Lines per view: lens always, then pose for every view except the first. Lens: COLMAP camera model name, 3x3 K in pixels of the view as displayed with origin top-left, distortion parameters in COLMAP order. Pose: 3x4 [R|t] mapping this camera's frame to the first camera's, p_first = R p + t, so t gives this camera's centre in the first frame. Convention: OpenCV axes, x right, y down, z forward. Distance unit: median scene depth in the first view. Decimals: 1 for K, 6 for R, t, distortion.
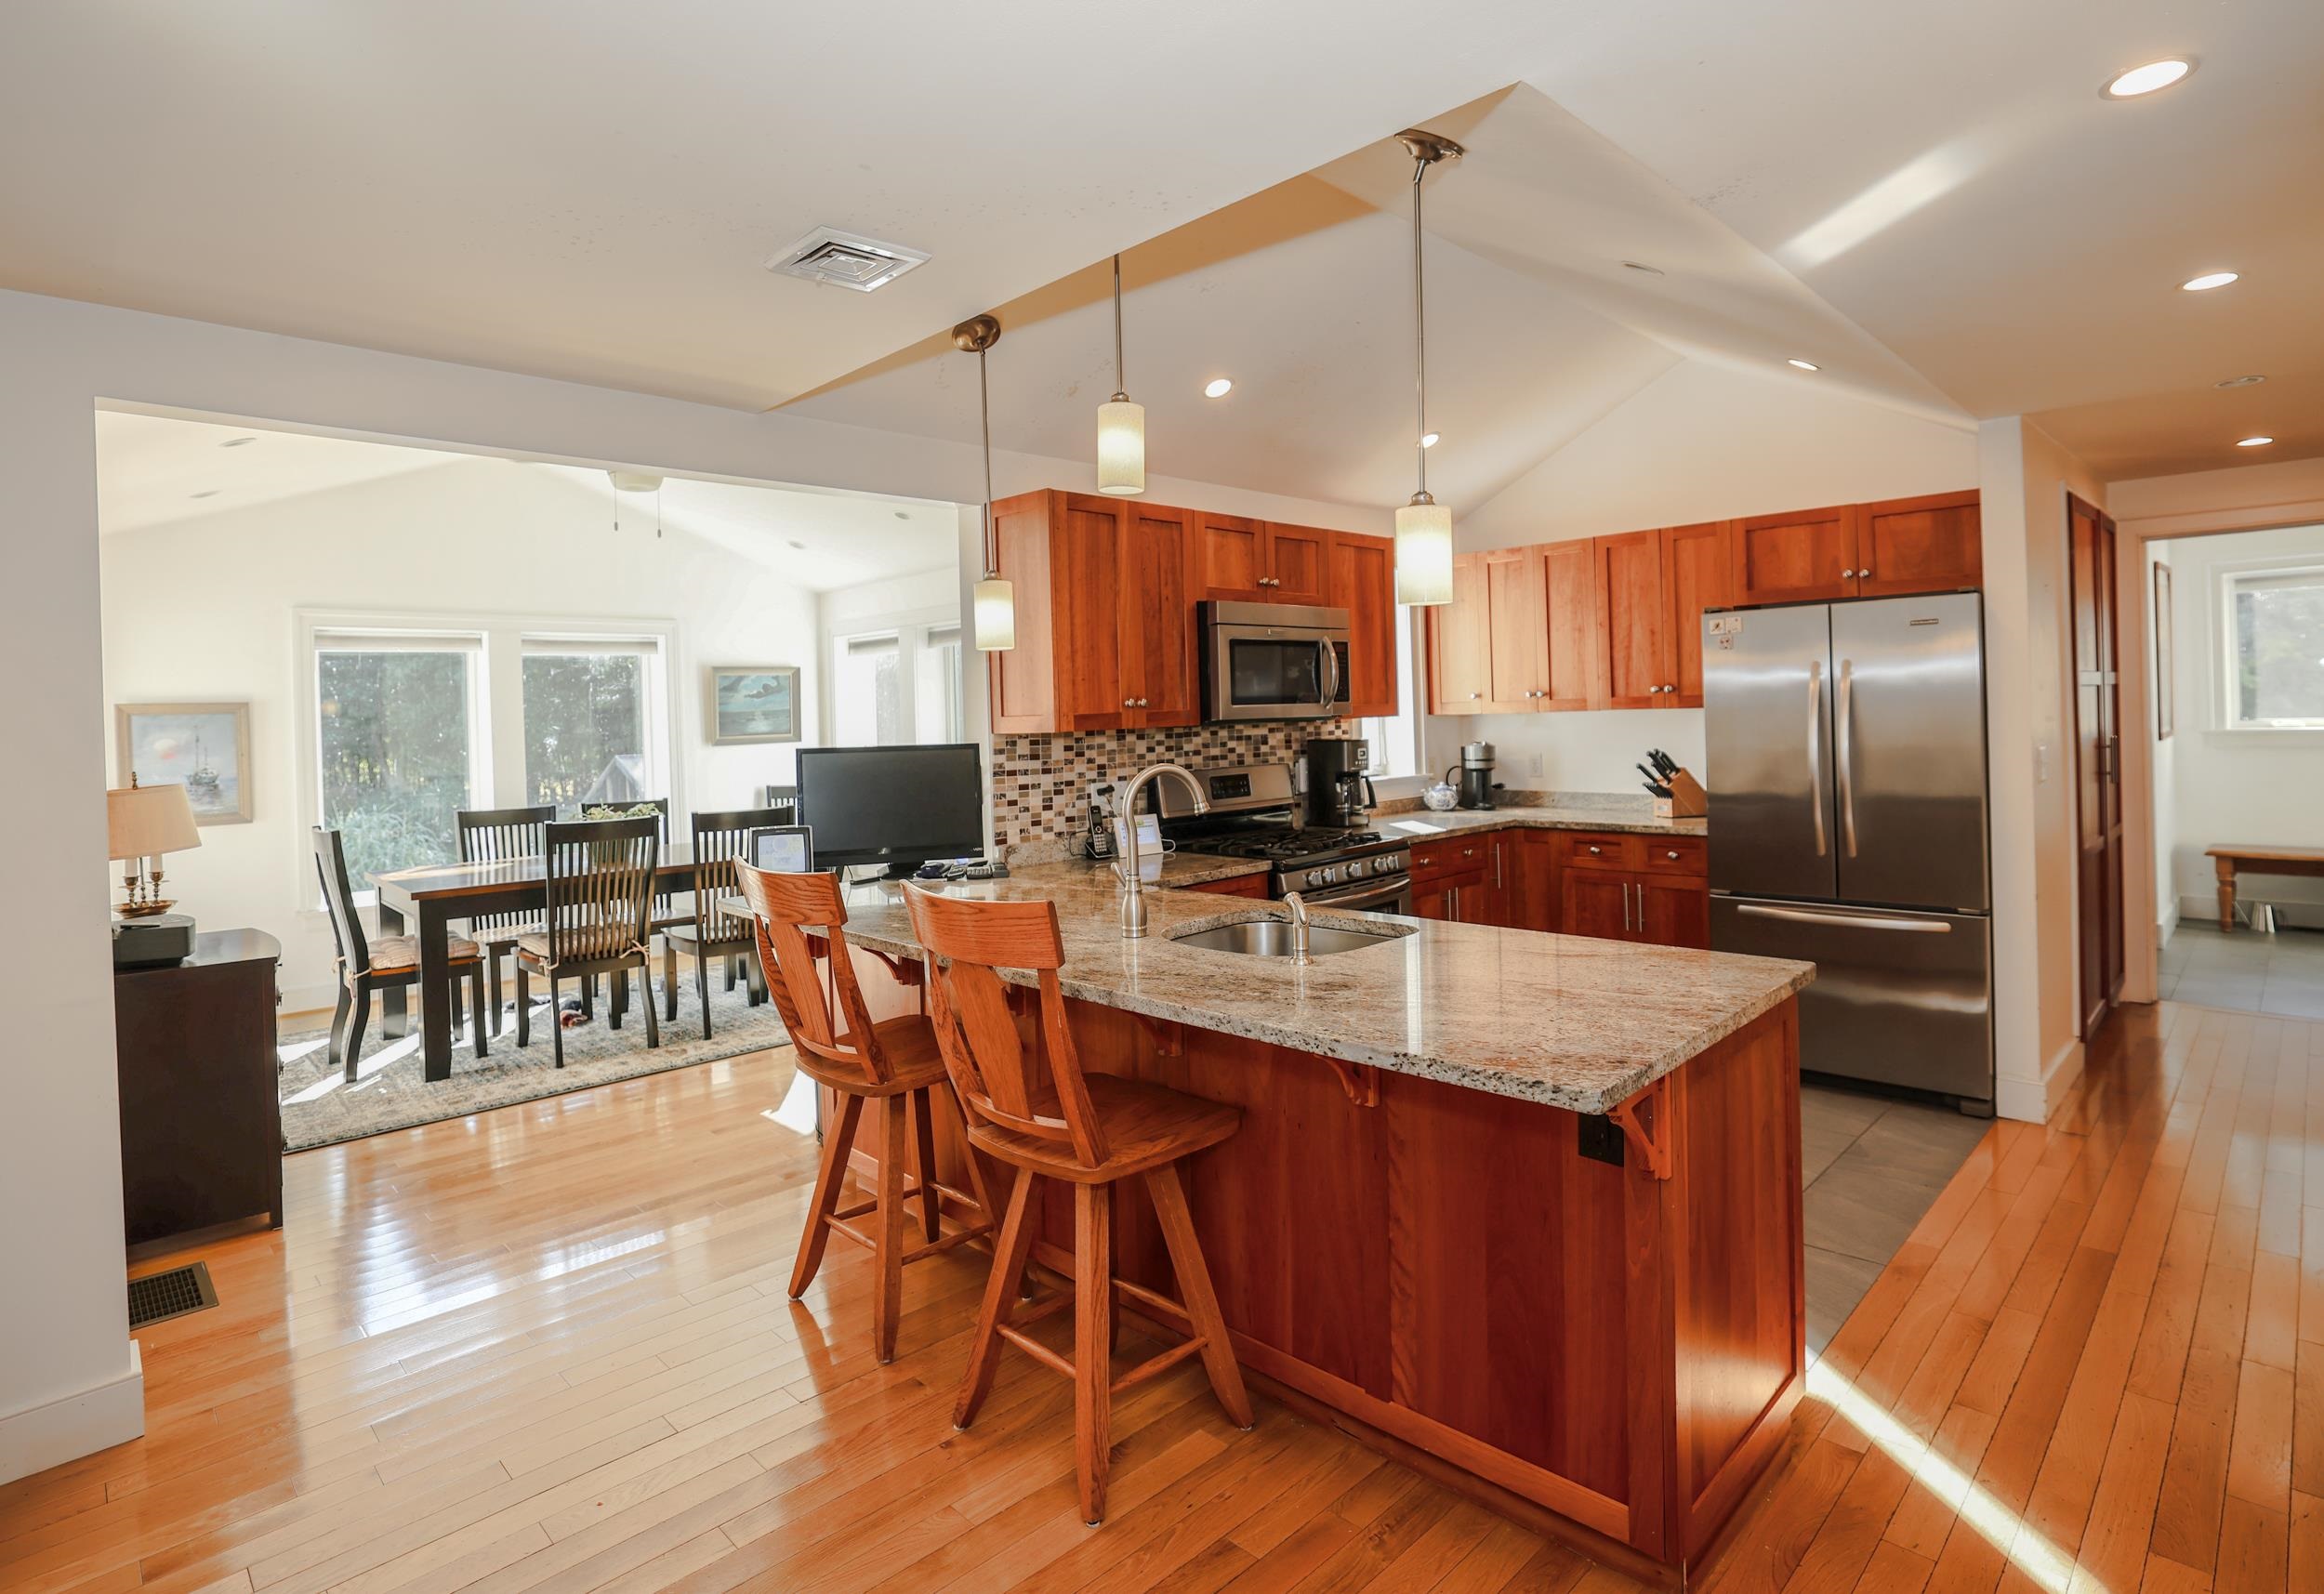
lens RADIAL K [[1093.1, 0, 1161.7], [0, 1093.1, 717.7], [0, 0, 1]] dist [0.000274, -0.000181]
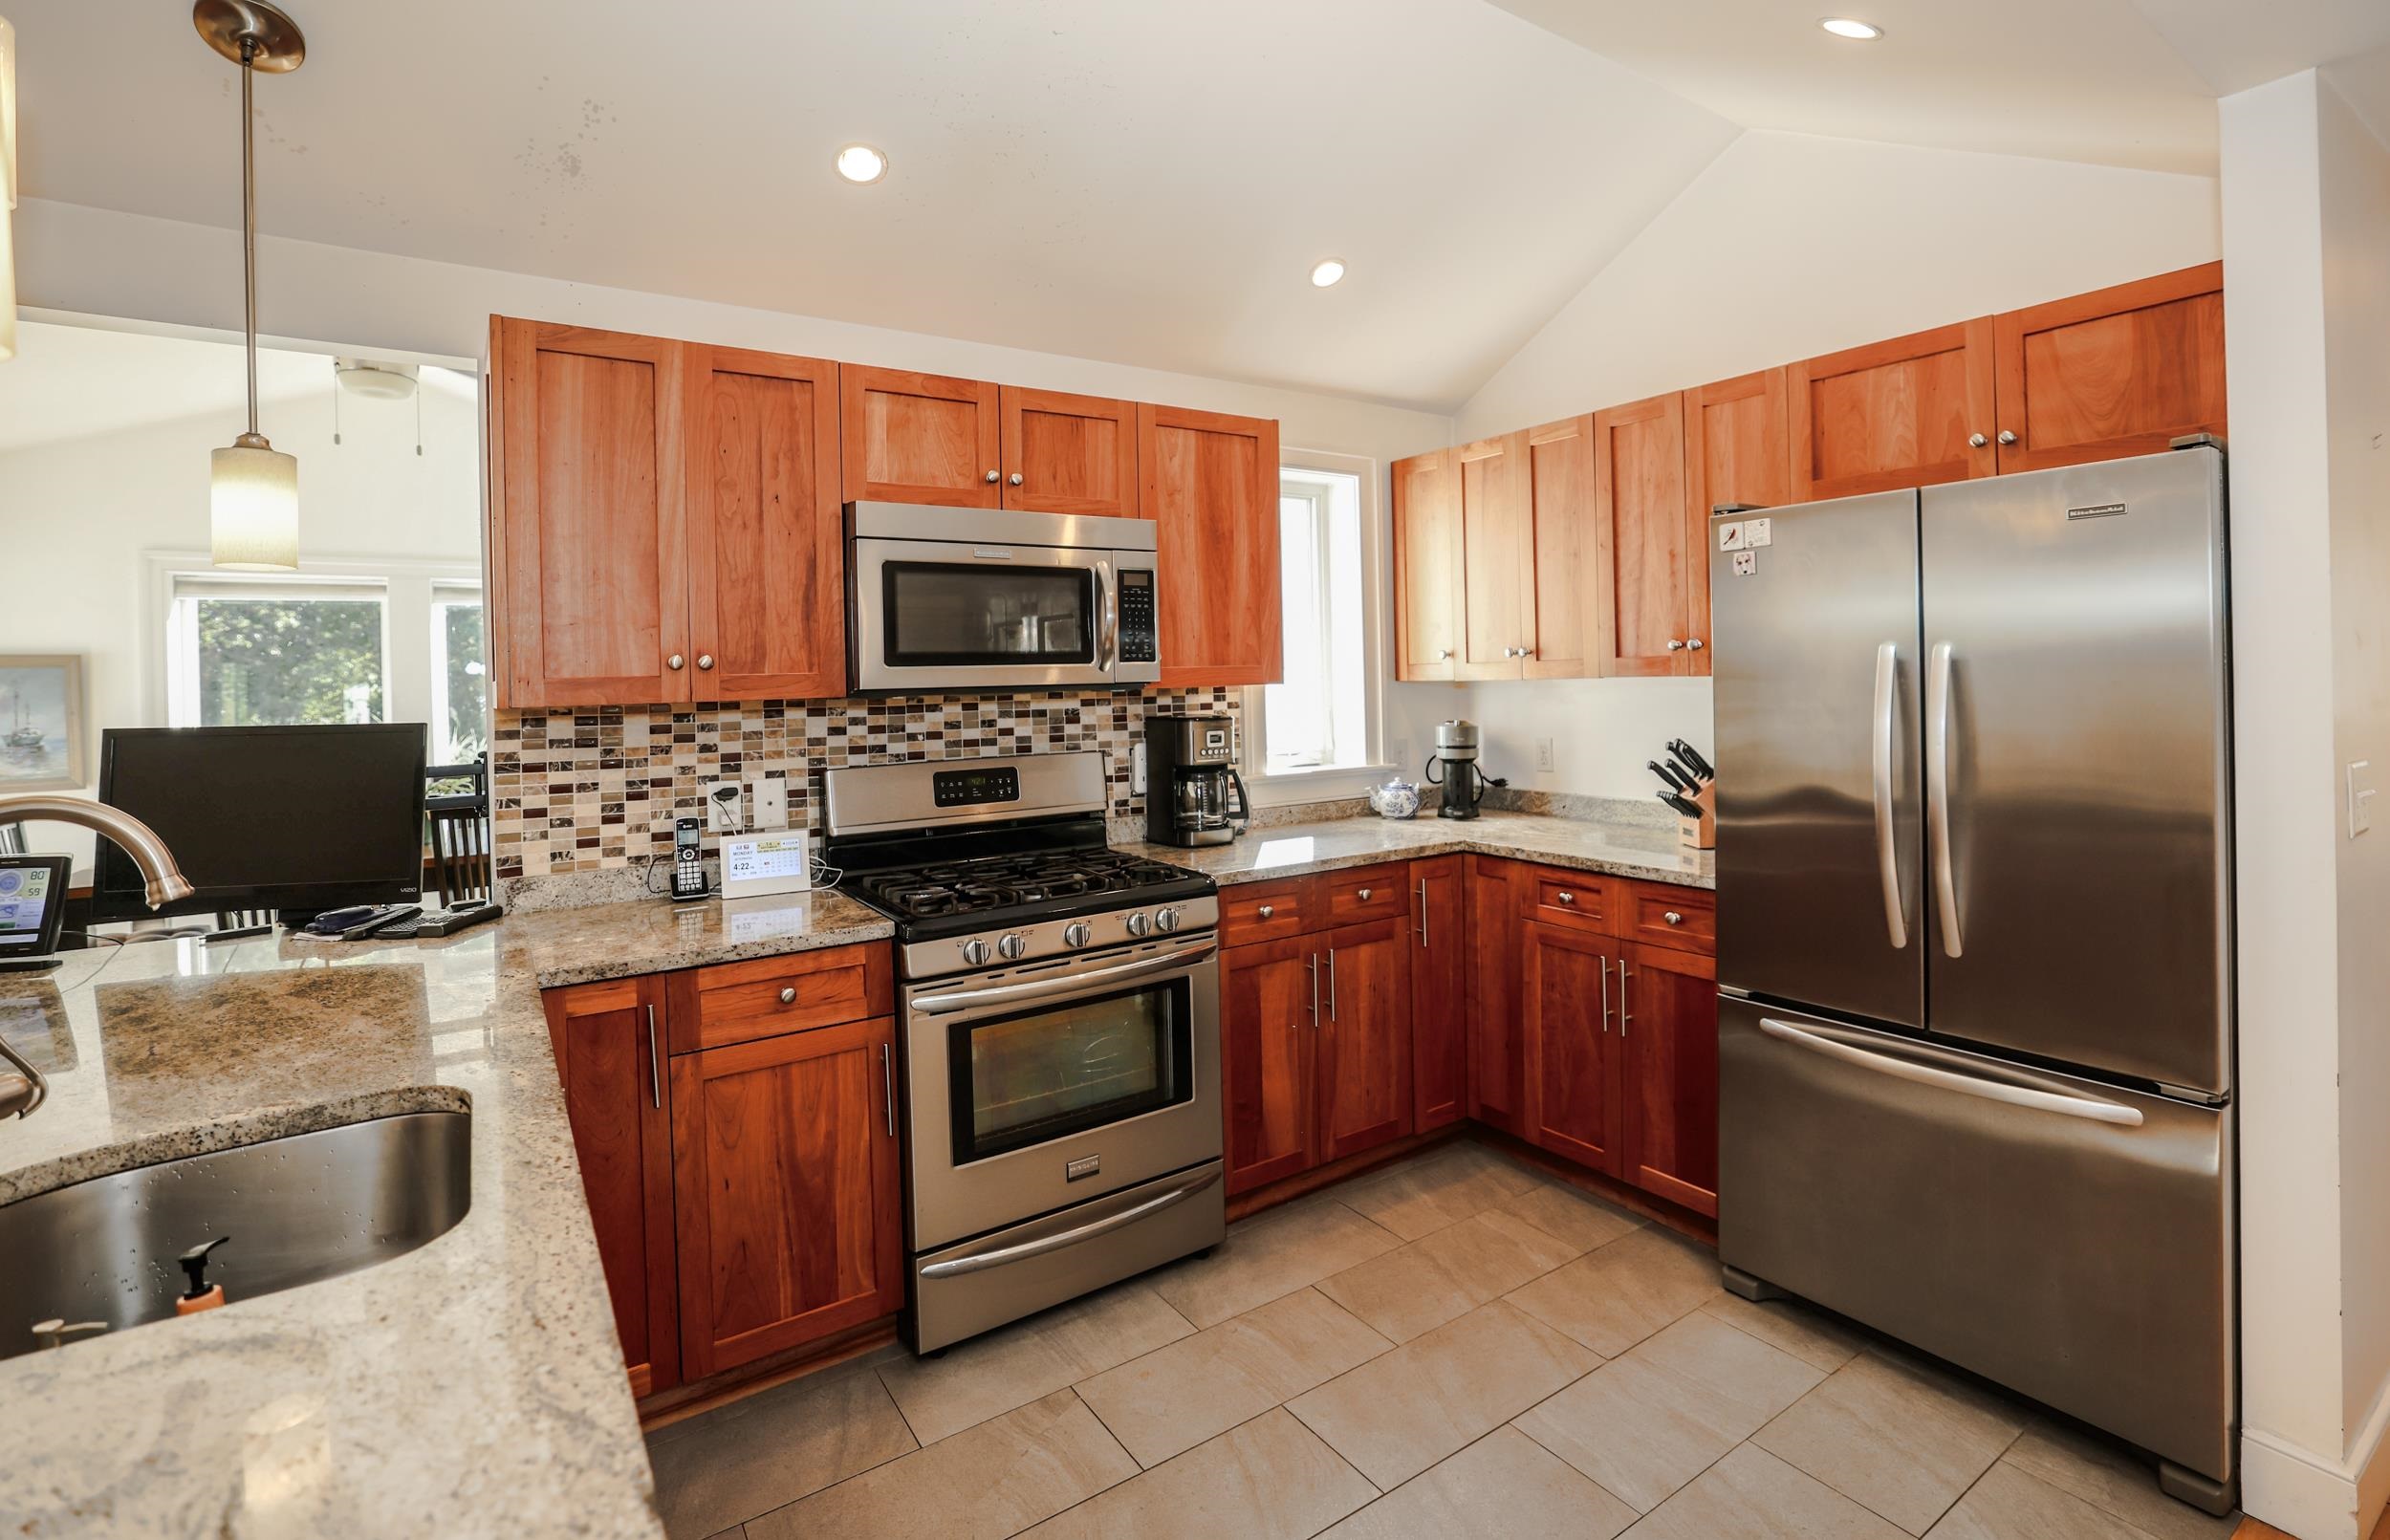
lens RADIAL K [[1091.5, 0, 1194.8], [0, 1091.5, 679.0], [0, 0, 1]] dist [-0.011500, 0.000658]
pose [[0.985693, 0.008069, -0.168360, 0.302566], [-0.007758, 0.999967, 0.002505, -0.005961], [0.168375, -0.001163, 0.985722, 0.354727]]
